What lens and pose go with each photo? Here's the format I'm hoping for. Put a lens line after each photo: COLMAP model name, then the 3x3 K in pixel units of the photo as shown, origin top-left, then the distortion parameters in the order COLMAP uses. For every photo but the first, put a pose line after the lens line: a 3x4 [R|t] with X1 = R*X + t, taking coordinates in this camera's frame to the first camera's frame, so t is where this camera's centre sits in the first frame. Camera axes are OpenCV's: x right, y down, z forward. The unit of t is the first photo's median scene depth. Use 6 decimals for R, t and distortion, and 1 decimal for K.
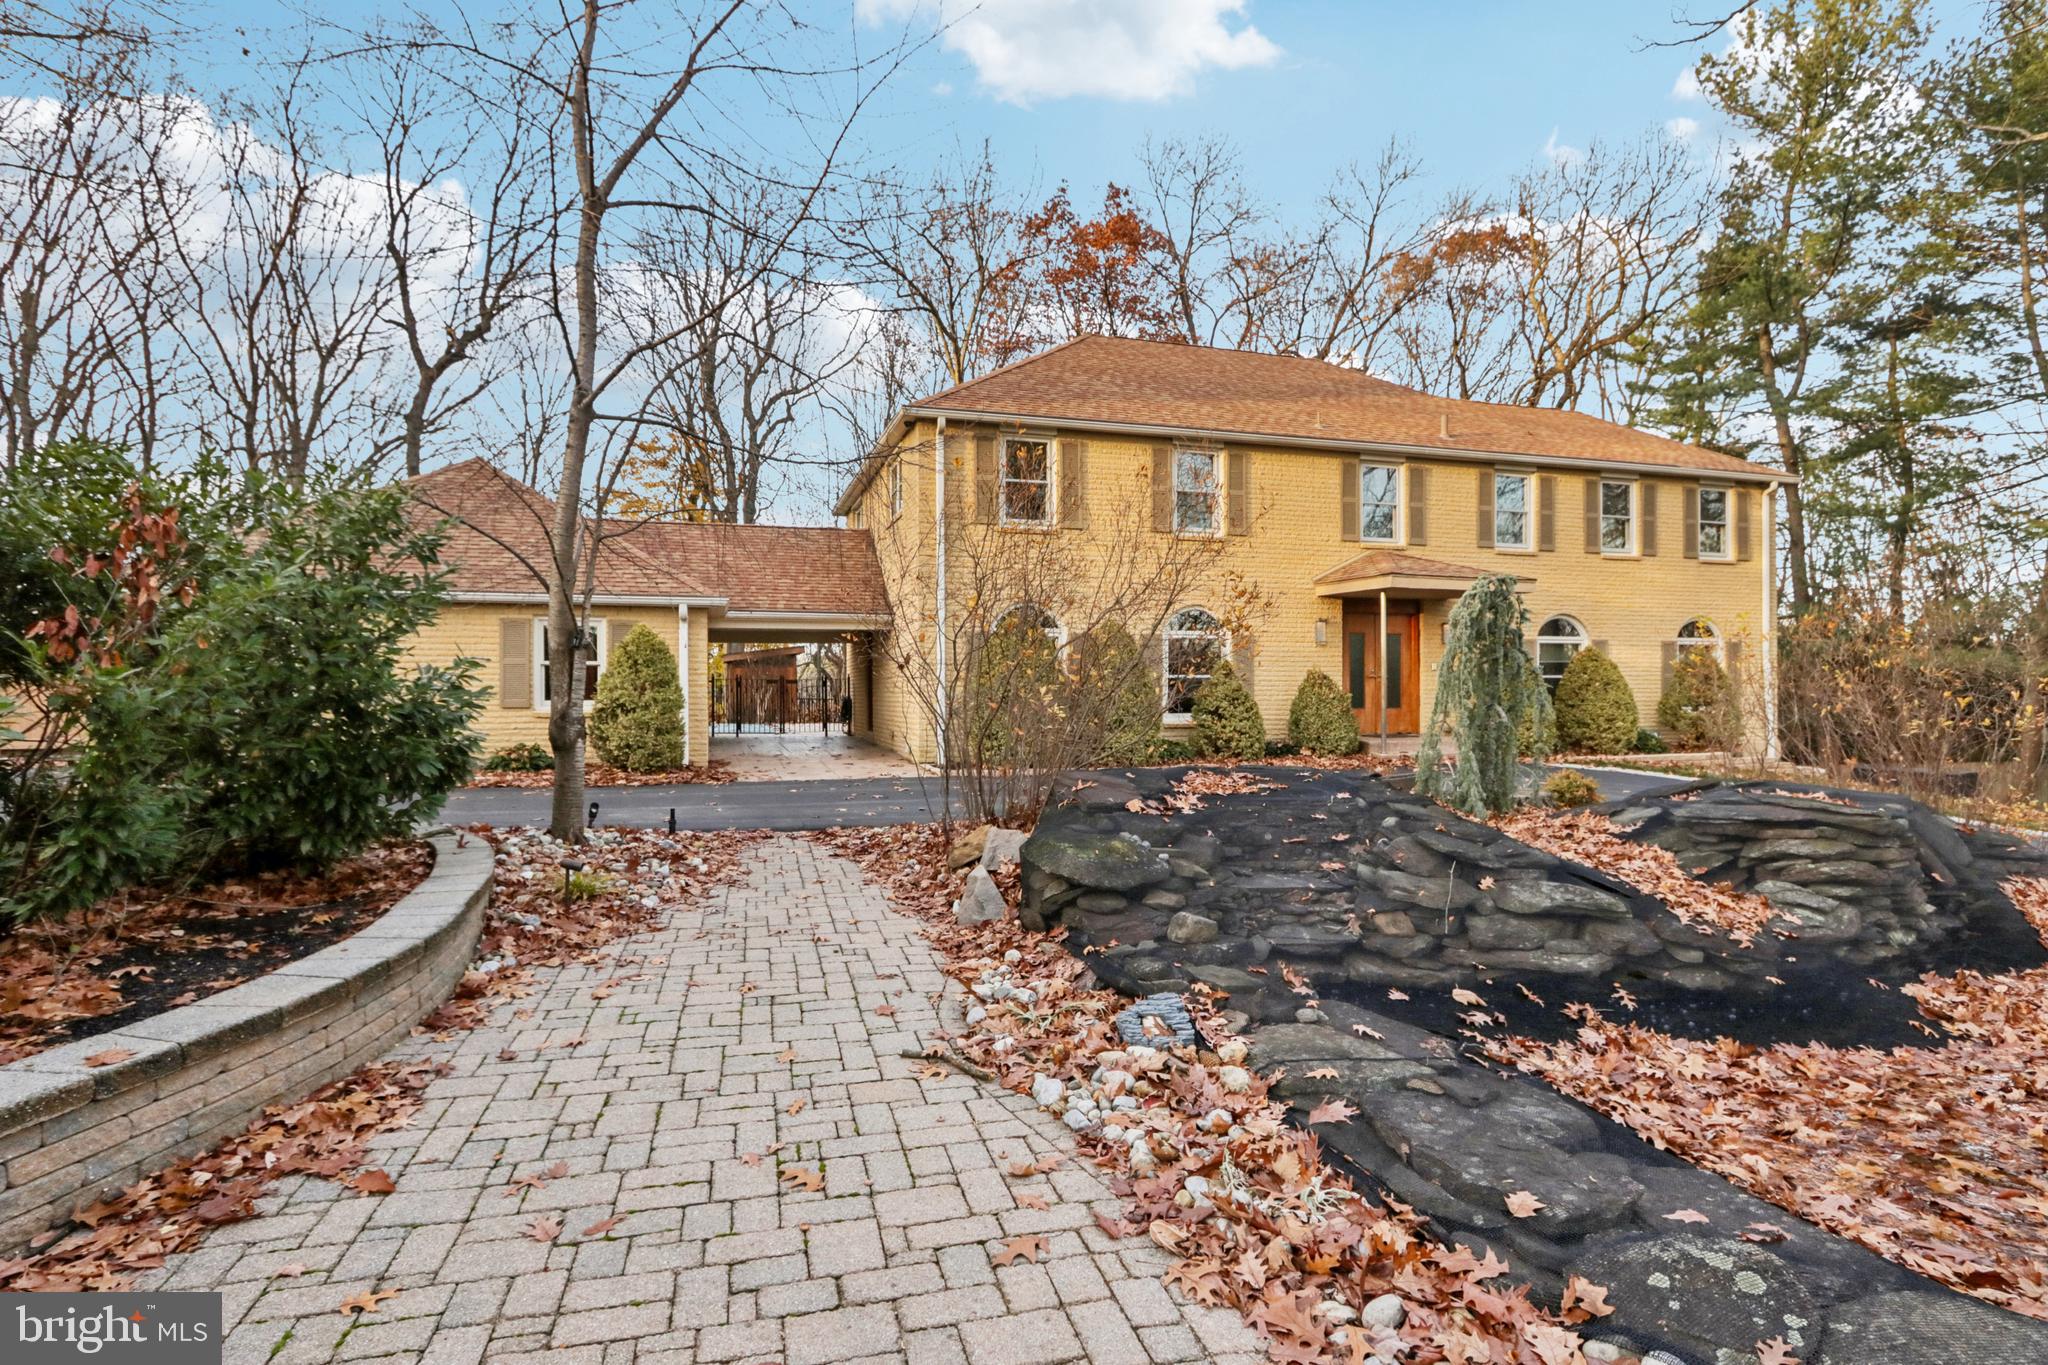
lens RADIAL K [[1012.4, 0, 1019.2], [0, 1012.4, 691.1], [0, 0, 1]] dist [-0.002142, -0.001210]
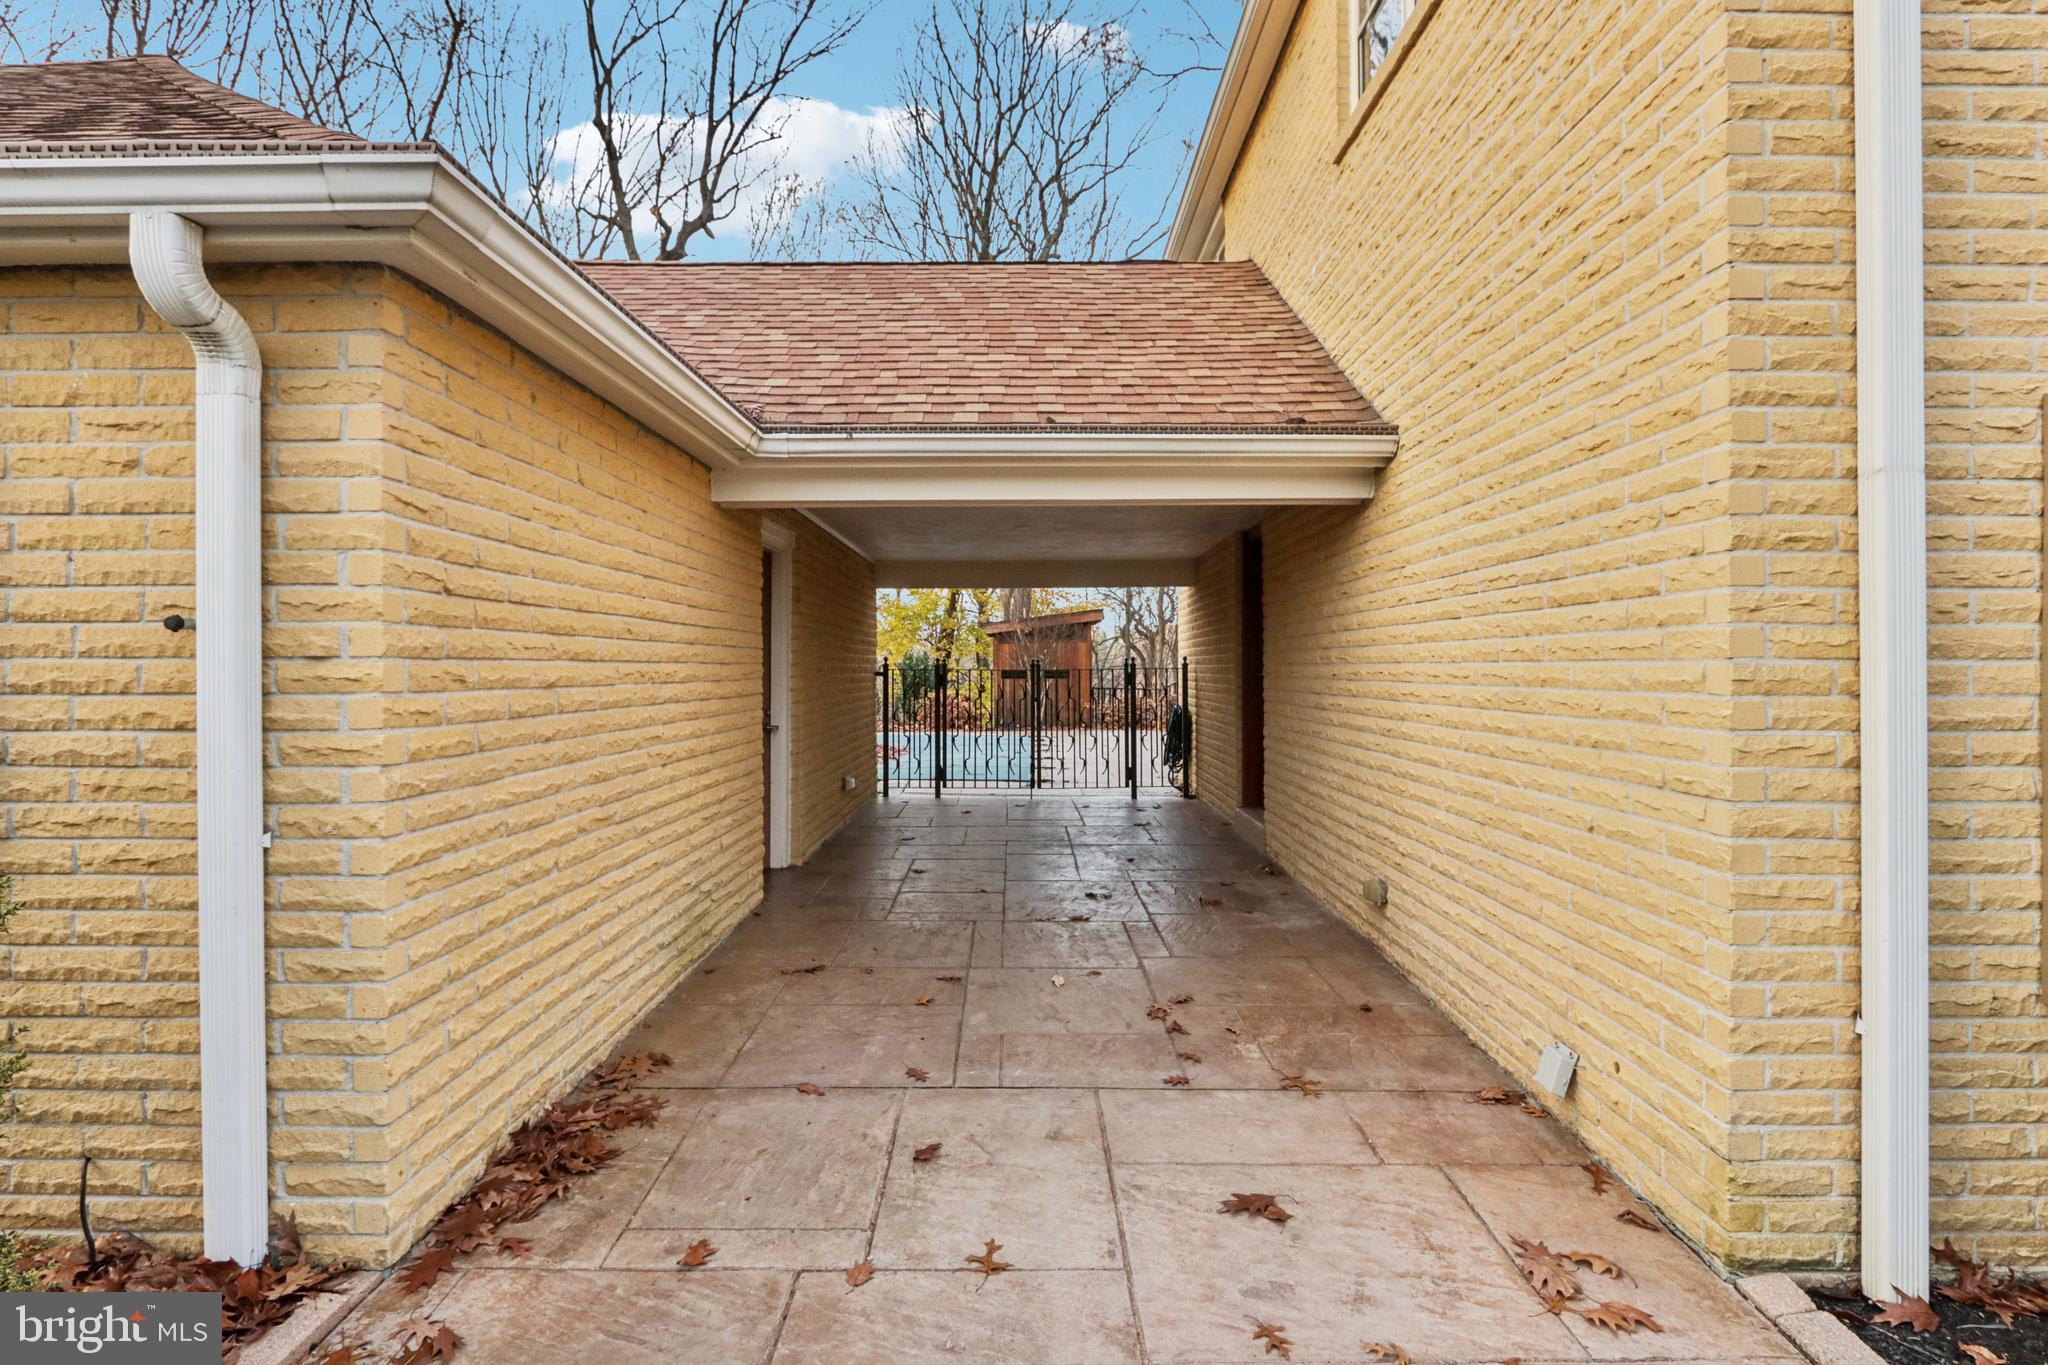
lens RADIAL K [[1012.4, 0, 1022.5], [0, 1012.4, 677.1], [0, 0, 1]] dist [-0.002142, -0.001210]
pose [[0.955358, 0.001645, -0.295447, -0.063810], [0.001720, 0.999937, 0.011129, -0.007904], [0.295447, -0.011141, 0.955294, 0.338911]]
